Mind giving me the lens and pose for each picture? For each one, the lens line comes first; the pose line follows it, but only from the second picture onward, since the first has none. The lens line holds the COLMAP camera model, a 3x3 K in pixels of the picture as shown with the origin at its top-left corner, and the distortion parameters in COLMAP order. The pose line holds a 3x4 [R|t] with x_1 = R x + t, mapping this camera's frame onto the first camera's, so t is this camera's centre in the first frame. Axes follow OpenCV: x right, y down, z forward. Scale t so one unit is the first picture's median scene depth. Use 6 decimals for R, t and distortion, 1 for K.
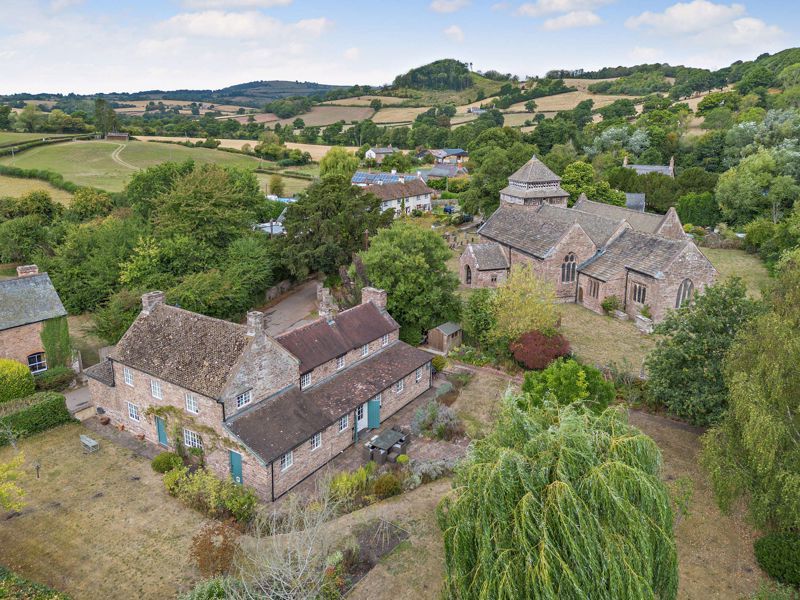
lens RADIAL K [[579.7, 0, 400.0], [0, 579.7, 300.0], [0, 0, 1]] dist [0.068070, -0.001673]
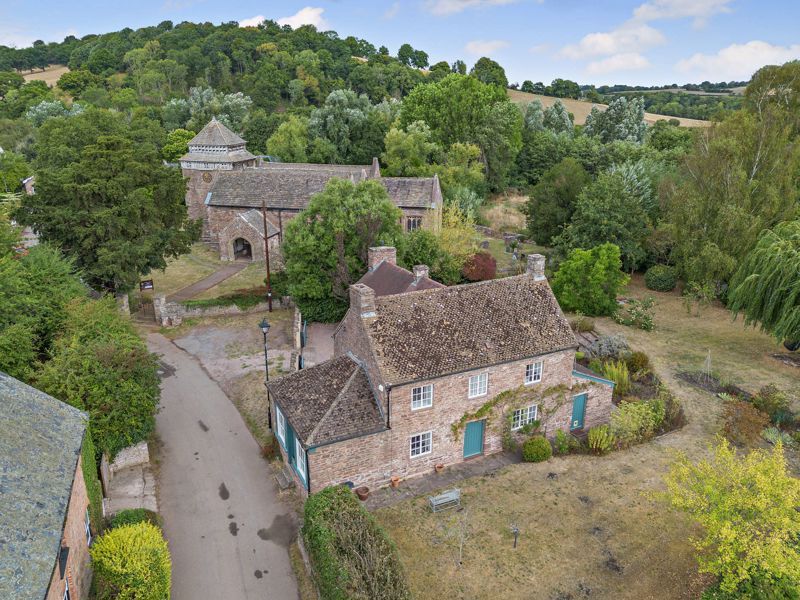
lens RADIAL K [[579.7, 0, 400.0], [0, 579.7, 300.0], [0, 0, 1]] dist [0.068070, -0.001673]
pose [[0.454975, -0.262465, 0.850947, -0.687809], [0.244729, 0.955637, 0.163906, -0.068235], [-0.856216, 0.133679, 0.499024, 0.436074]]
